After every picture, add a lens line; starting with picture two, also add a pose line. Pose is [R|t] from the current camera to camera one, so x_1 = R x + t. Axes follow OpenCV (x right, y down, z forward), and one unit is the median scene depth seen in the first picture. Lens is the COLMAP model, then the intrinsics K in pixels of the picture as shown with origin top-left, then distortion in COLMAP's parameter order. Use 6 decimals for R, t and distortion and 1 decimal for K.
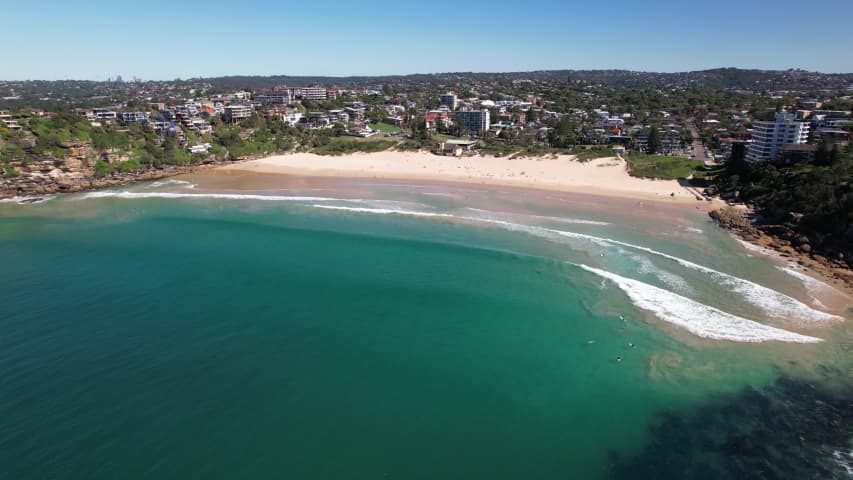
lens RADIAL K [[549.6, 0, 427.8], [0, 549.6, 242.1], [0, 0, 1]] dist [-0.086904, 0.079670]
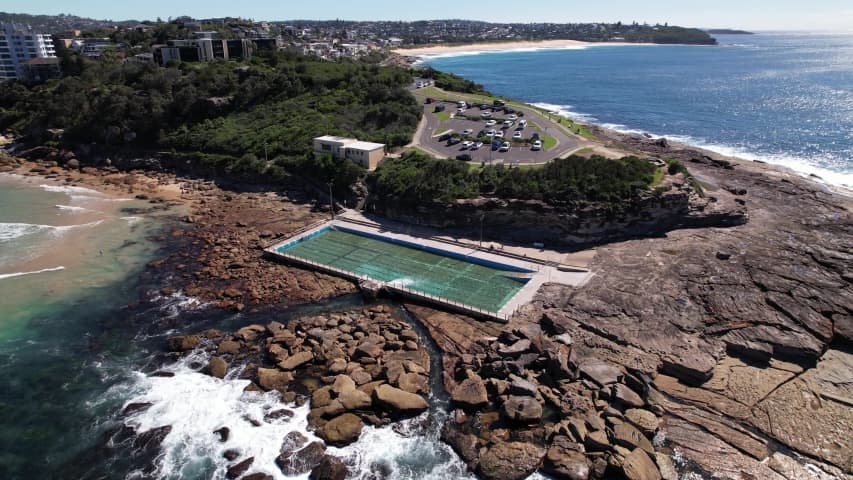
lens RADIAL K [[549.6, 0, 427.8], [0, 549.6, 242.1], [0, 0, 1]] dist [-0.086904, 0.079670]
pose [[0.430219, -0.326399, 0.841650, 0.093512], [0.256462, 0.938120, 0.232718, 0.037636], [-0.865528, 0.115732, 0.487307, 0.054207]]
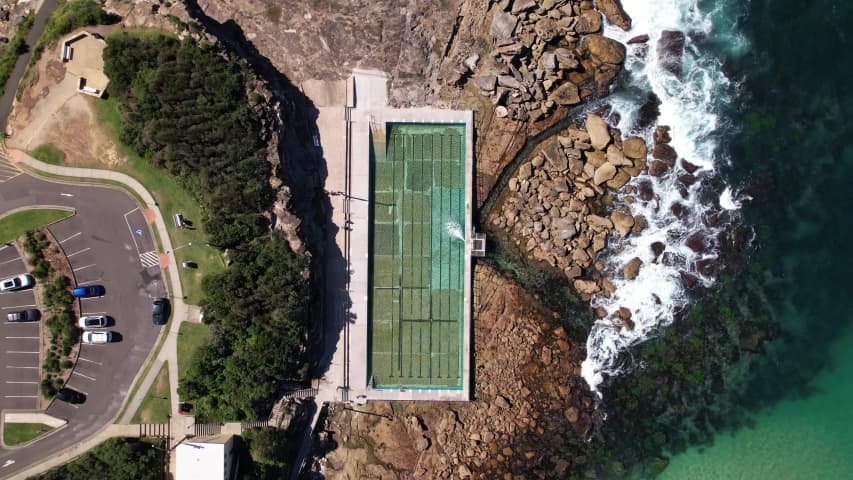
lens RADIAL K [[549.6, 0, 427.8], [0, 549.6, 242.1], [0, 0, 1]] dist [-0.086904, 0.079670]
pose [[-0.994371, 0.104911, 0.014817, 0.286858], [-0.016340, -0.290014, 0.956883, -0.128610], [0.104684, 0.951255, 0.290096, 0.113535]]
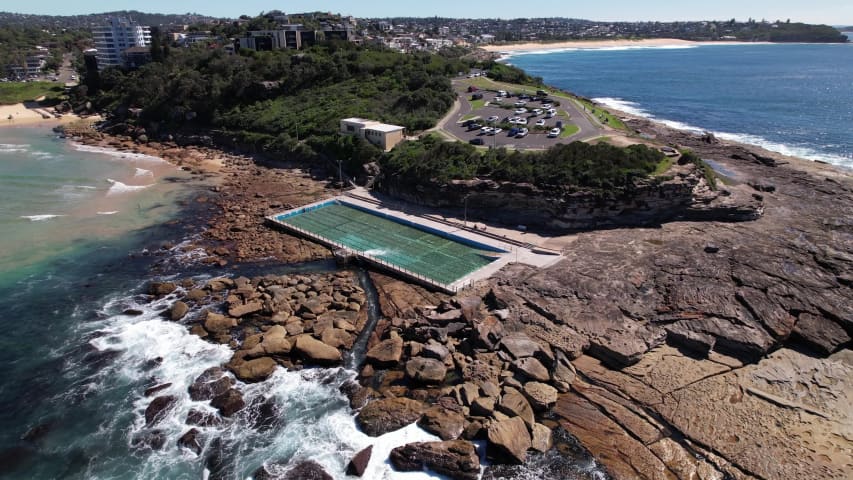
lens RADIAL K [[549.6, 0, 427.8], [0, 549.6, 242.1], [0, 0, 1]] dist [-0.086904, 0.079670]
pose [[0.582804, -0.295668, 0.756915, 0.110967], [0.230296, 0.953366, 0.195084, 0.058756], [-0.779297, 0.060618, 0.623716, 0.009690]]
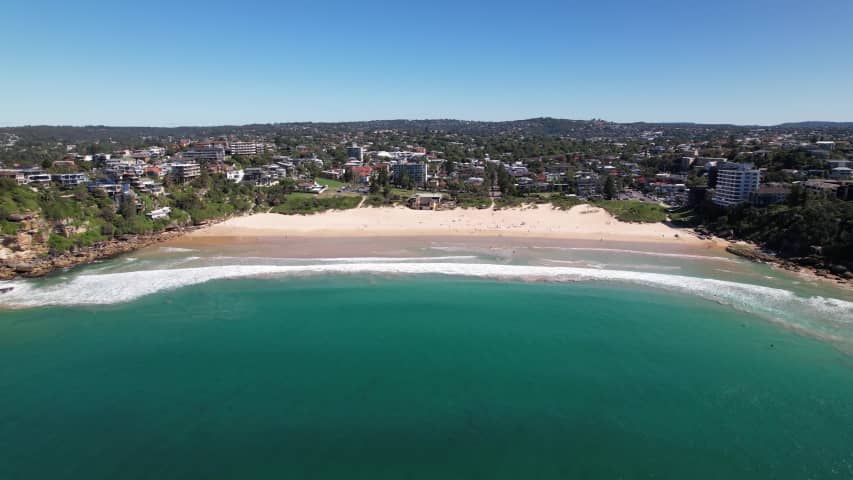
lens RADIAL K [[549.6, 0, 427.8], [0, 549.6, 242.1], [0, 0, 1]] dist [-0.086904, 0.079670]
pose [[0.950328, -0.062089, 0.304996, -0.289251], [0.087604, 0.993645, -0.070683, -0.030135], [-0.298669, 0.093891, 0.949727, 0.060114]]
